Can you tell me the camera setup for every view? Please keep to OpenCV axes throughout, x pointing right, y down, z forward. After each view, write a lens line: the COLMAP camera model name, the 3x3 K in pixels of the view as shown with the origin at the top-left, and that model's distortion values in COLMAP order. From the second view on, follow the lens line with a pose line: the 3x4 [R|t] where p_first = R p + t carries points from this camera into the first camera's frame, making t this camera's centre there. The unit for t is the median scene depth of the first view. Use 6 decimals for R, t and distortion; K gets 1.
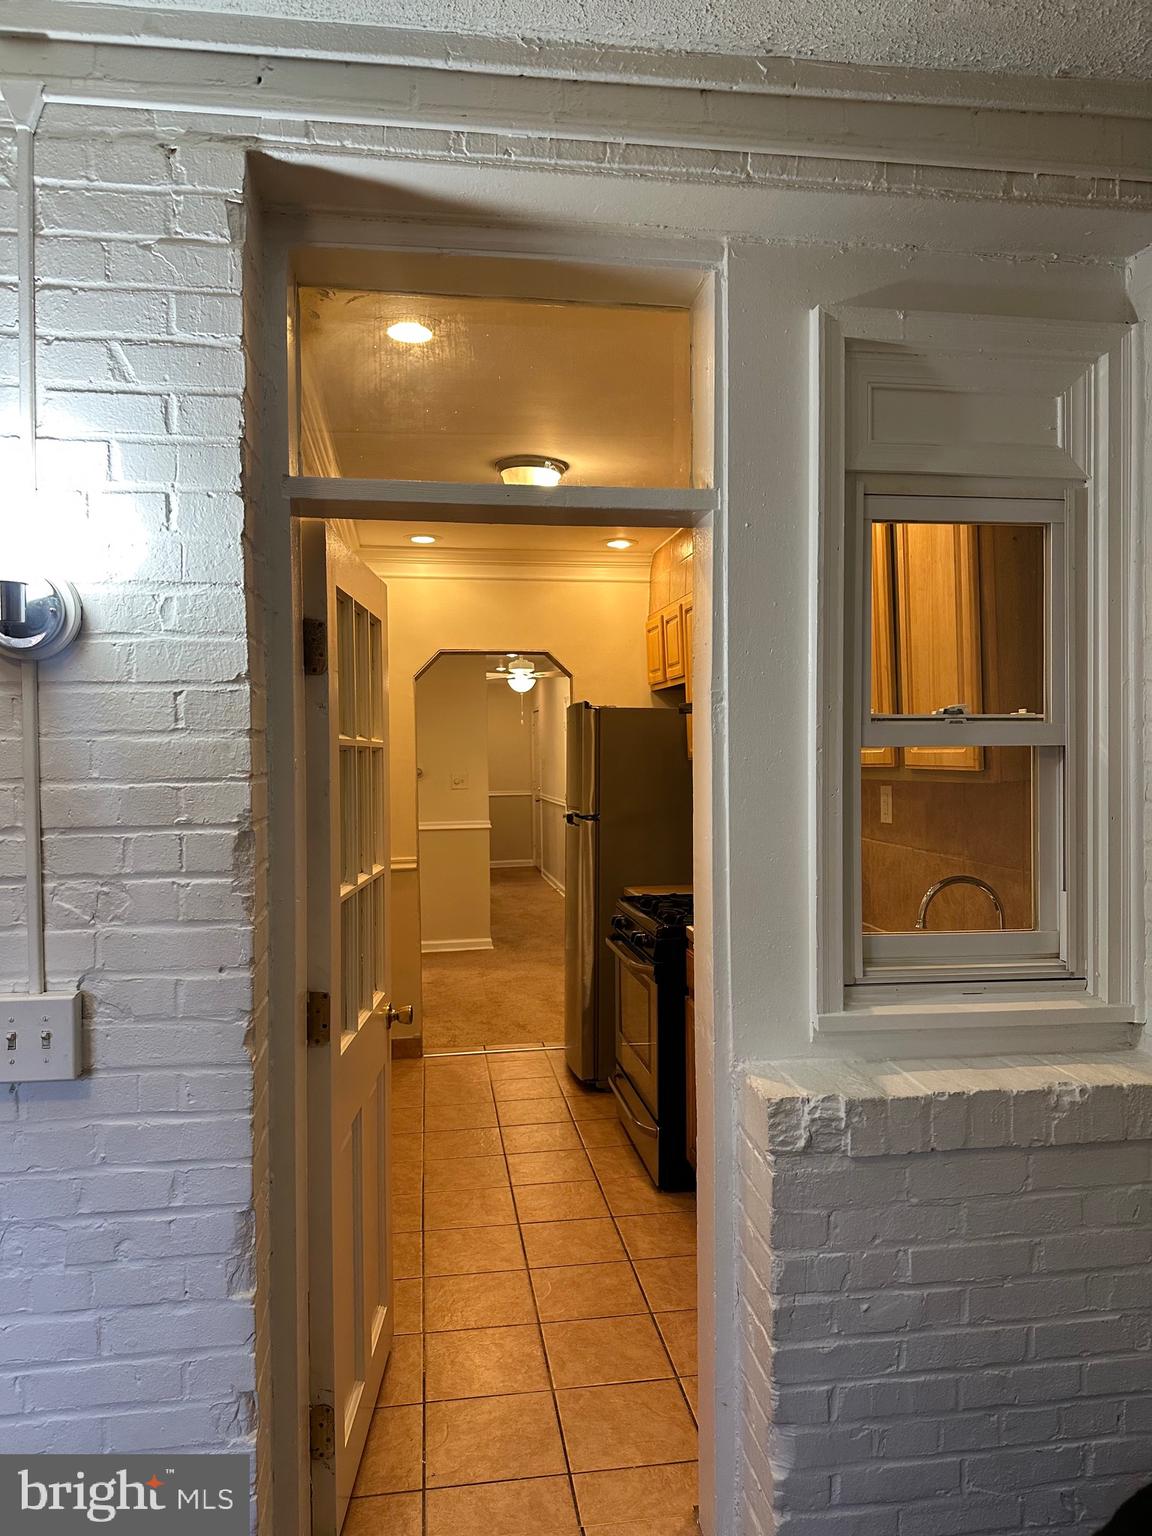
lens RADIAL K [[1083.1, 0, 577.0], [0, 1083.1, 766.6], [0, 0, 1]] dist [0.050723, -0.057844]
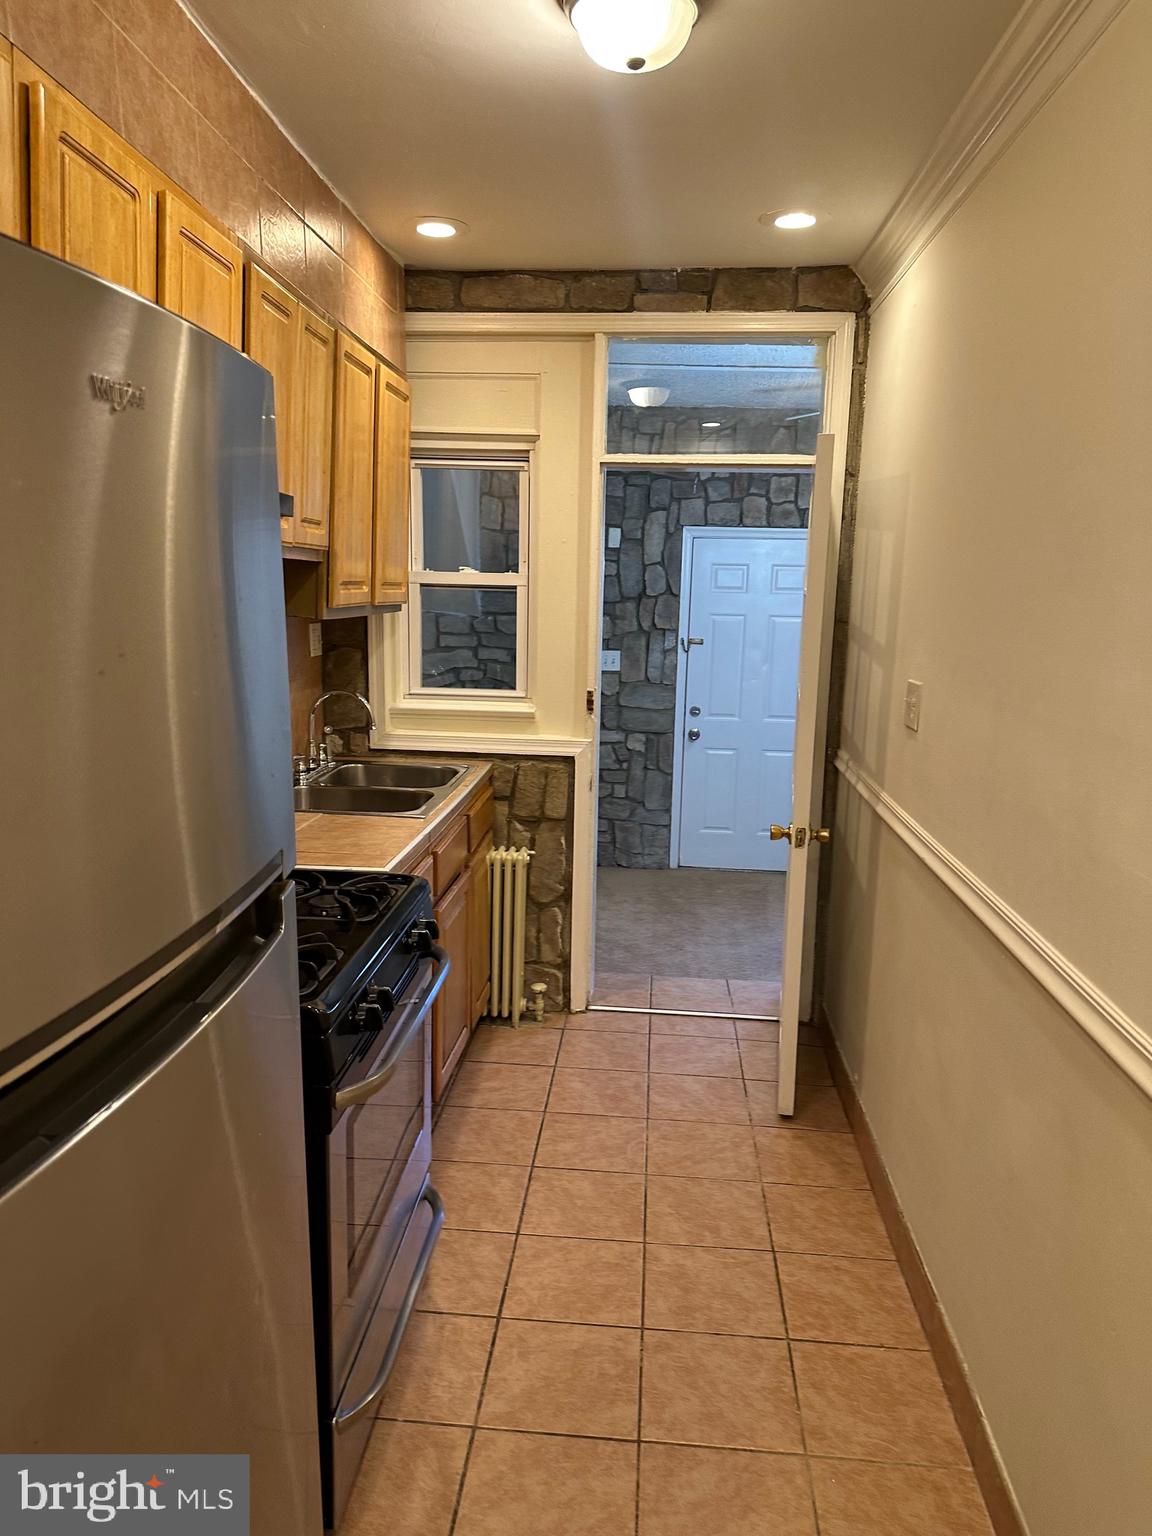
lens RADIAL K [[1083.1, 0, 587.9], [0, 1083.1, 829.1], [0, 0, 1]] dist [0.050723, -0.057844]
pose [[-0.977970, -0.050812, 0.202465, -0.149911], [-0.011045, 0.981159, 0.192887, 0.003715], [-0.208452, 0.186402, -0.960105, 1.653757]]
